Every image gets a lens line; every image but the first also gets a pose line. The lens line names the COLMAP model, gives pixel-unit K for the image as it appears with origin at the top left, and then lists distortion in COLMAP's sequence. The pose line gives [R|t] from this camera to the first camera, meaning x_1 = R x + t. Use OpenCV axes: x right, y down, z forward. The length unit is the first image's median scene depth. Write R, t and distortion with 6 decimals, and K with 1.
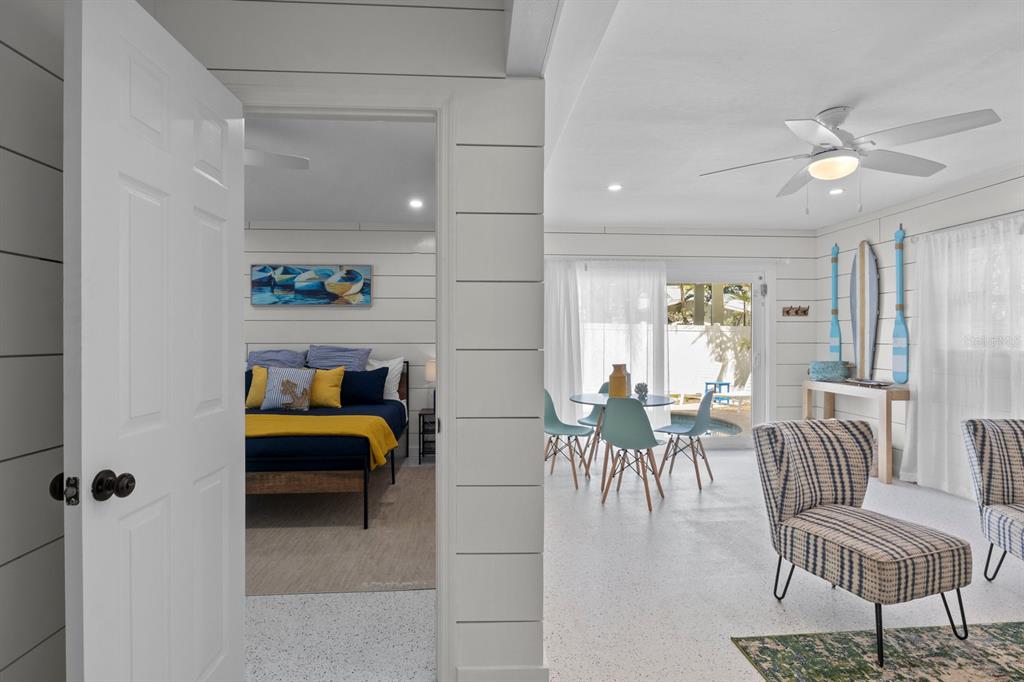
lens RADIAL K [[516.0, 0, 508.0], [0, 516.0, 339.0], [0, 0, 1]] dist [-0.000891, -0.002347]
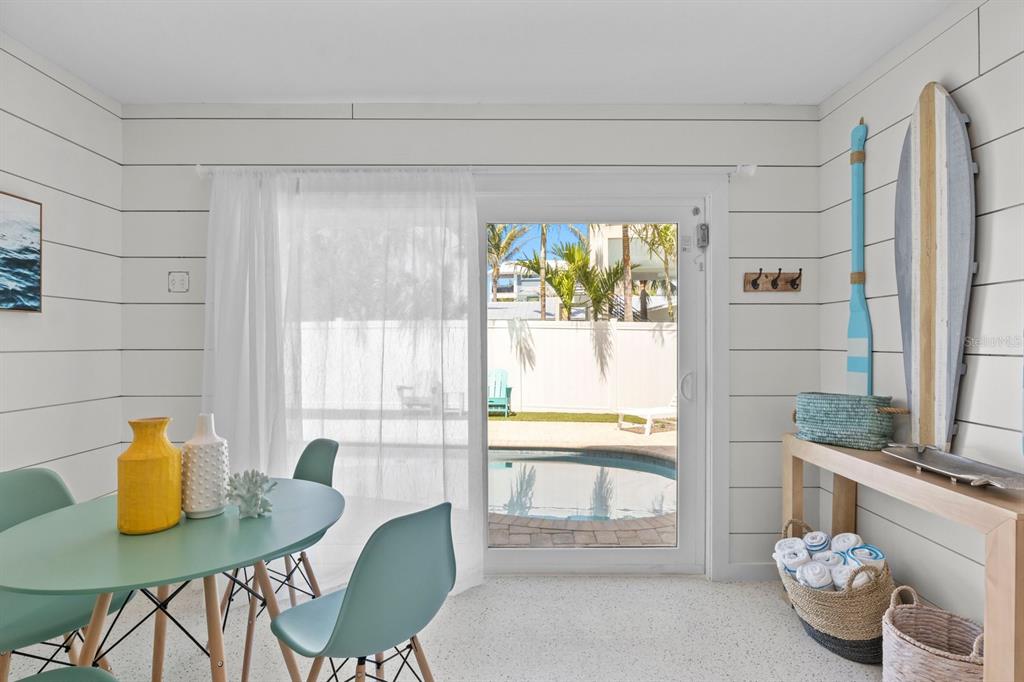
lens RADIAL K [[510.3, 0, 512.0], [0, 510.3, 341.0], [0, 0, 1]] dist [-0.000790, -0.000503]
pose [[0.997522, -0.000960, -0.070344, 0.378602], [0.001150, 0.999996, 0.002662, -0.001651], [0.070341, -0.002736, 0.997519, 0.559710]]
